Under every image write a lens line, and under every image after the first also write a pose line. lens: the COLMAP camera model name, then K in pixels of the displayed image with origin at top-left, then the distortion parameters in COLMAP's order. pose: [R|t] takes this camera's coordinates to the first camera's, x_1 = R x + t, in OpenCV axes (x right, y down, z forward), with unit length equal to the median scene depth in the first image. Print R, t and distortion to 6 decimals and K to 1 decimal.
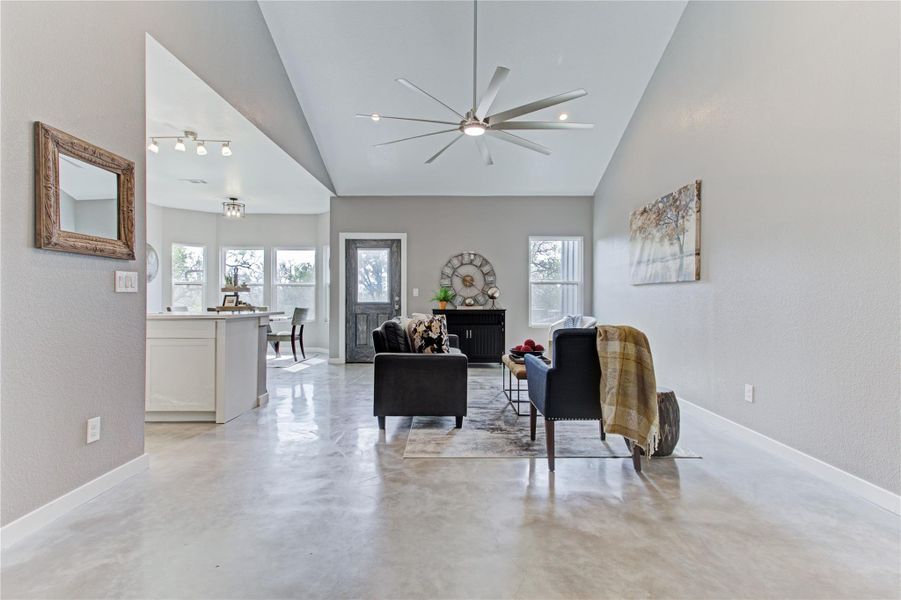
lens RADIAL K [[507.2, 0, 450.5], [0, 507.2, 300.0], [0, 0, 1]] dist [0.003940, 0.000323]
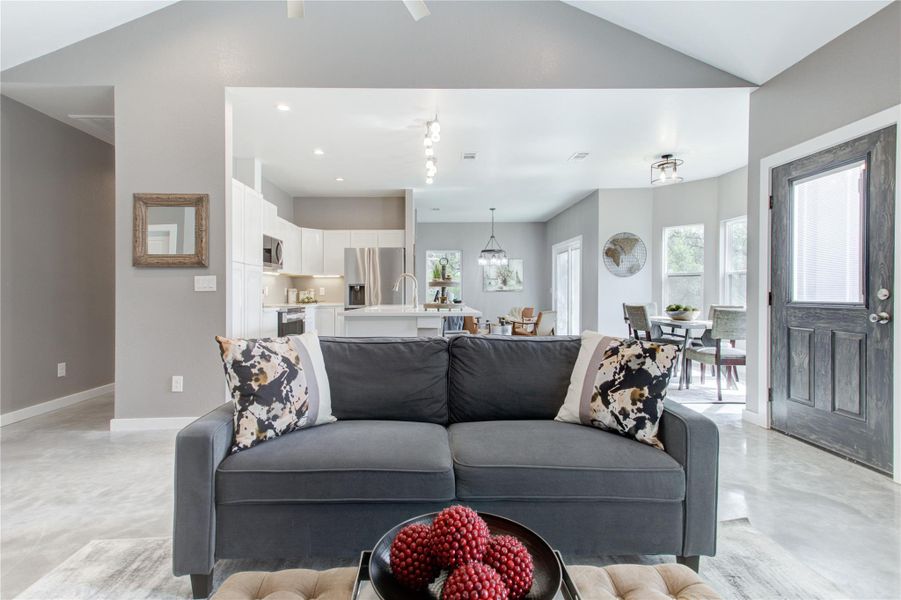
lens RADIAL K [[445.4, 0, 426.2], [0, 445.4, 294.3], [0, 0, 1]] dist [-0.002080, -0.000149]
pose [[-0.034226, 0.000735, -0.999414, 0.223421], [0.002378, 0.999997, 0.000654, -0.002943], [0.999411, -0.002354, -0.034227, 0.689071]]
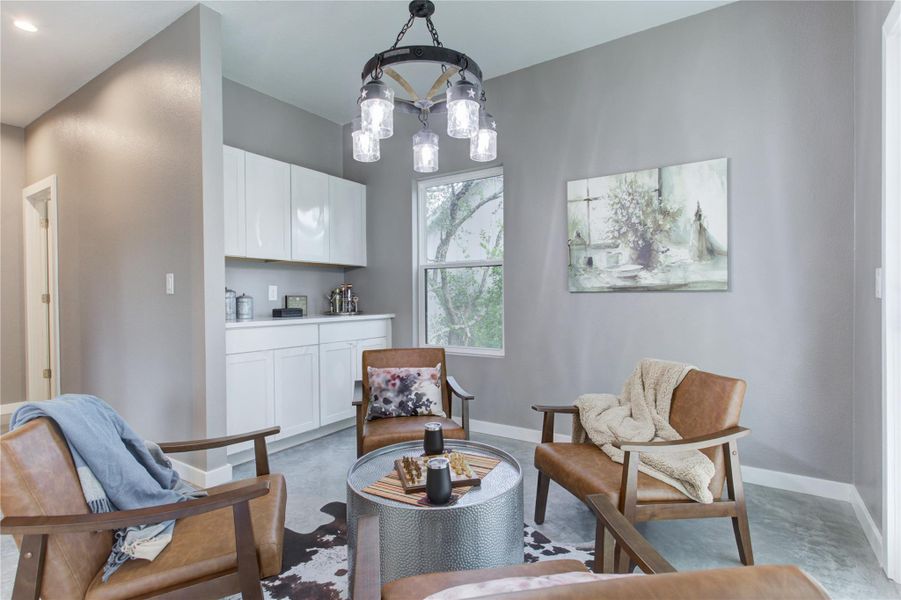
lens RADIAL K [[445.5, 0, 450.5], [0, 445.5, 300.0], [0, 0, 1]] dist [0.000173, 0.000102]
pose [[-0.567189, 0.011175, -0.823512, -0.752099], [0.004395, 0.999935, 0.010542, -0.007191], [0.823576, 0.002360, -0.567201, 0.954247]]
